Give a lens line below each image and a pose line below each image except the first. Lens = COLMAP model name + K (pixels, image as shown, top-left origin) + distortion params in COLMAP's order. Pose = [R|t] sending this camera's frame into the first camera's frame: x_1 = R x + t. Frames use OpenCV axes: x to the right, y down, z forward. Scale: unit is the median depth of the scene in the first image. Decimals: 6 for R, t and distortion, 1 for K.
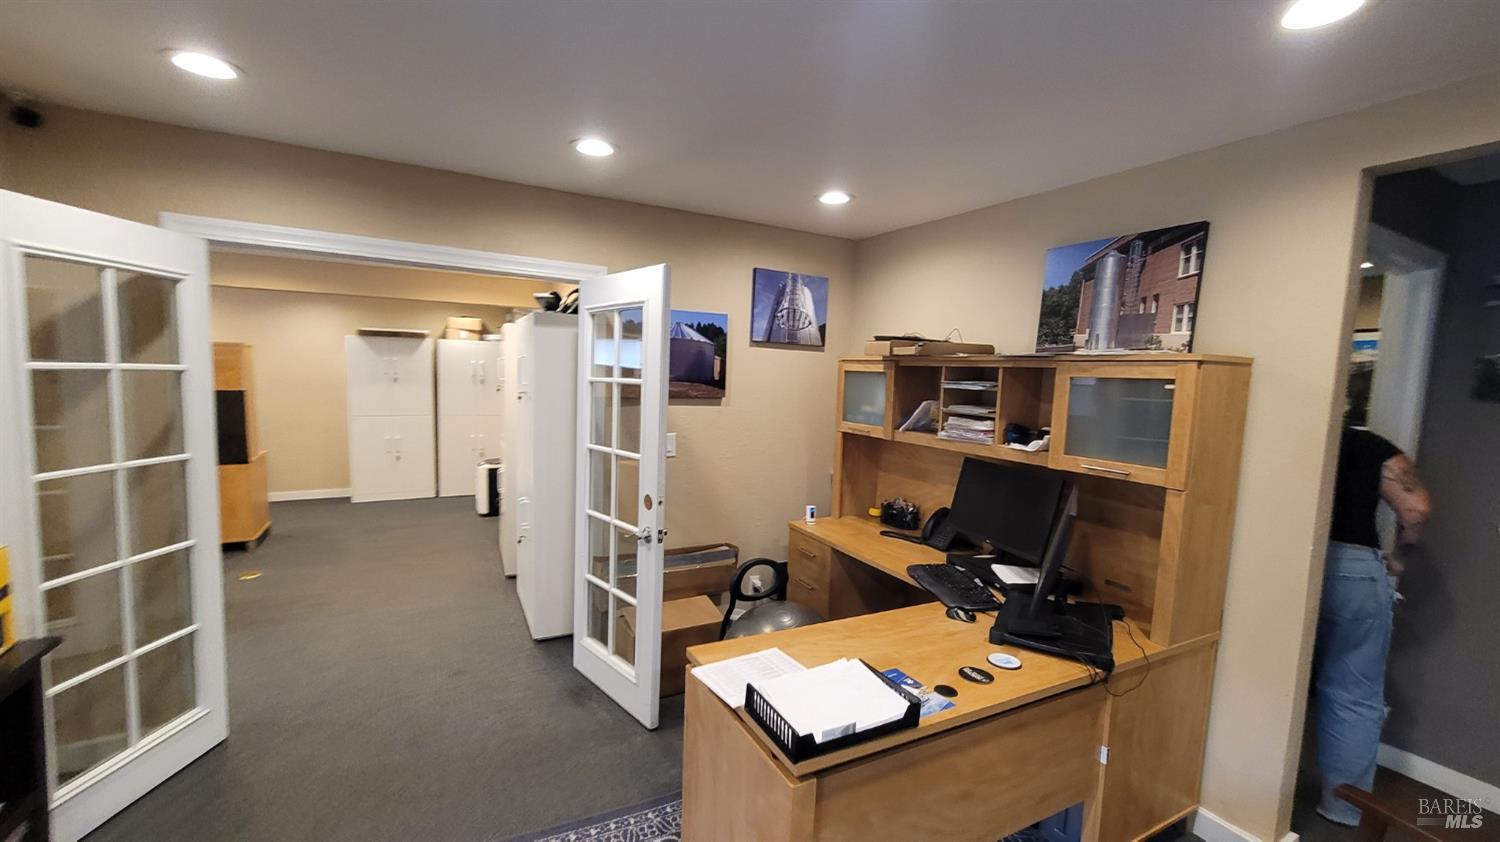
lens RADIAL K [[606.0, 0, 747.4], [0, 606.0, 433.0], [0, 0, 1]] dist [-0.012206, -0.000426]
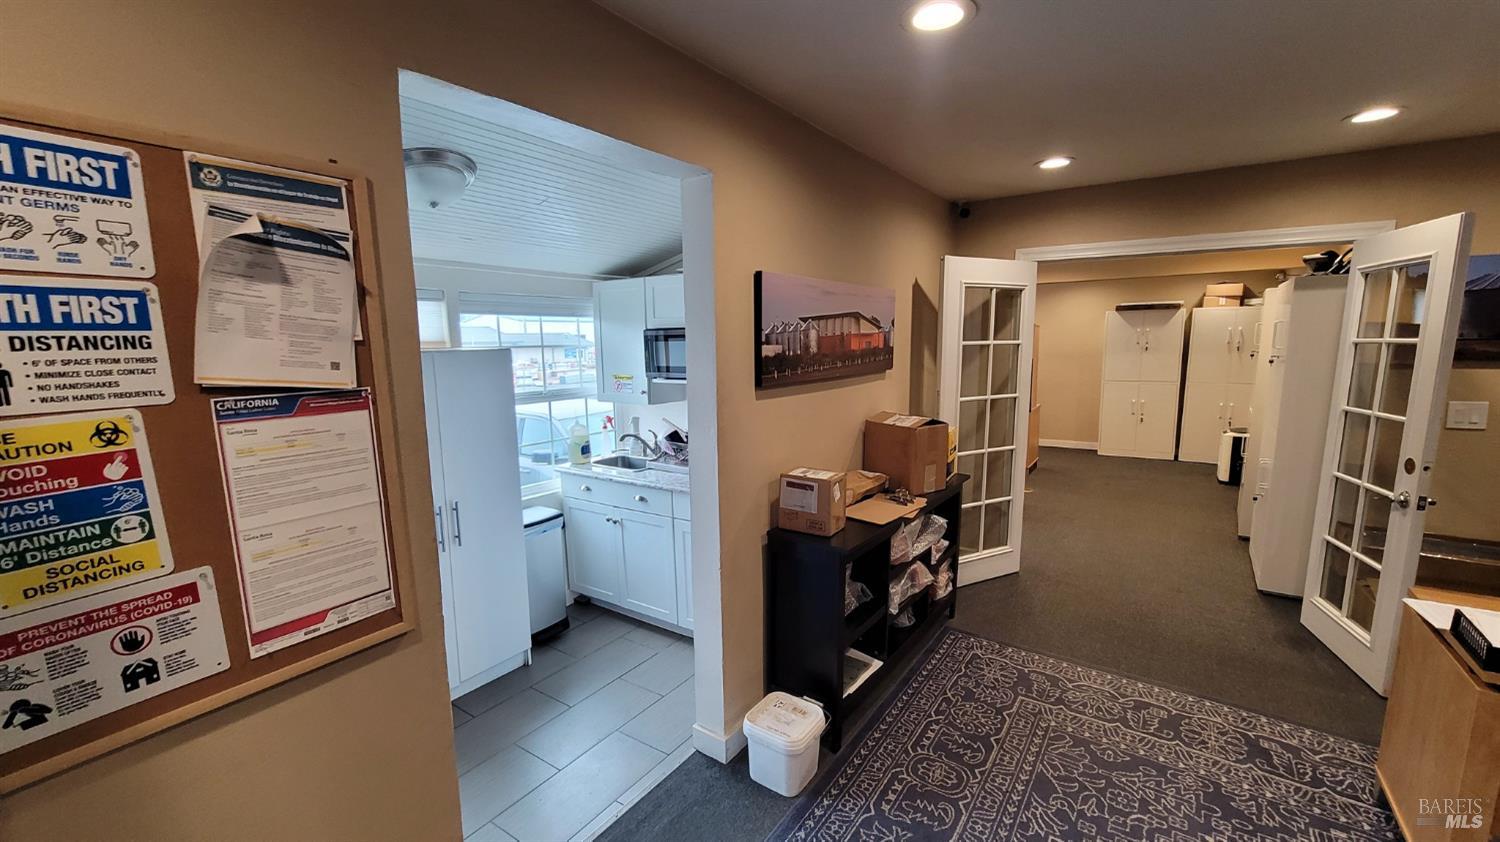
lens RADIAL K [[606.0, 0, 747.4], [0, 606.0, 433.0], [0, 0, 1]] dist [-0.012206, -0.000426]
pose [[0.451679, 0.094538, -0.887158, 0.174981], [-0.053967, 0.995444, 0.078602, 0.038613], [0.890547, 0.012375, 0.454723, -0.329364]]
